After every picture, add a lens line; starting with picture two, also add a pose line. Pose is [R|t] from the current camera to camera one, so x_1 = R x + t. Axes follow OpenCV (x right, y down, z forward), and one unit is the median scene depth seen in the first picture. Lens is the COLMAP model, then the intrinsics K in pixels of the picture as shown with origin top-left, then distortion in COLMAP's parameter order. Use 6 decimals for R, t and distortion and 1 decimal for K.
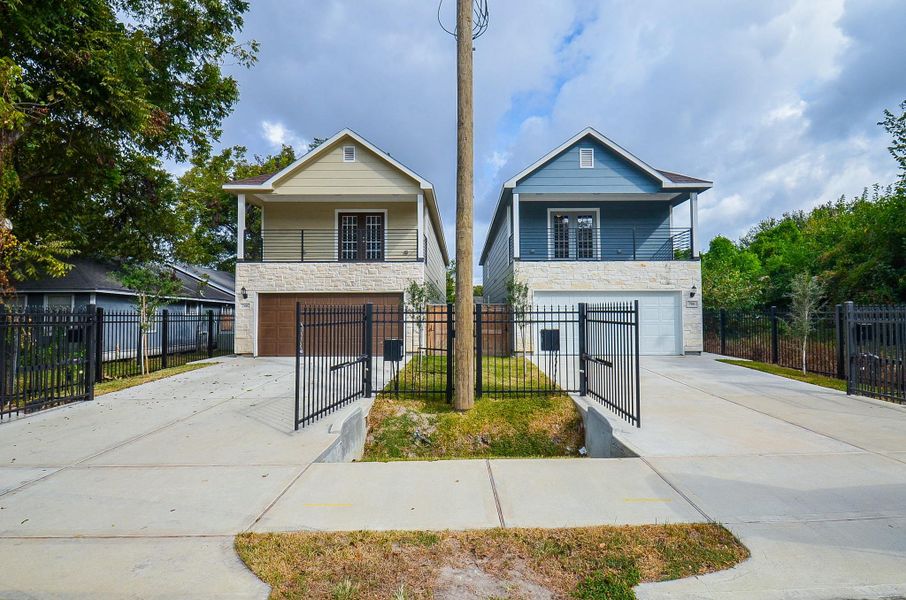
lens RADIAL K [[411.1, 0, 452.0], [0, 411.1, 287.4], [0, 0, 1]] dist [0.026484, -0.033007]
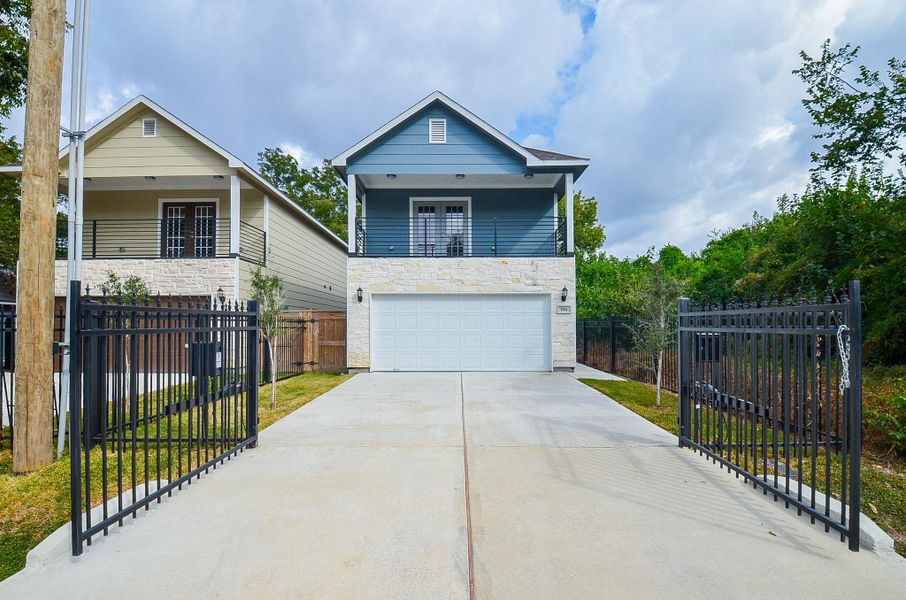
lens RADIAL K [[390.7, 0, 453.2], [0, 390.7, 311.2], [0, 0, 1]] dist [0.002474, -0.011726]
pose [[0.999992, 0.000315, -0.004000, 0.360915], [-0.000220, 0.999719, 0.023702, 0.024493], [0.004007, -0.023701, 0.999711, 0.220401]]
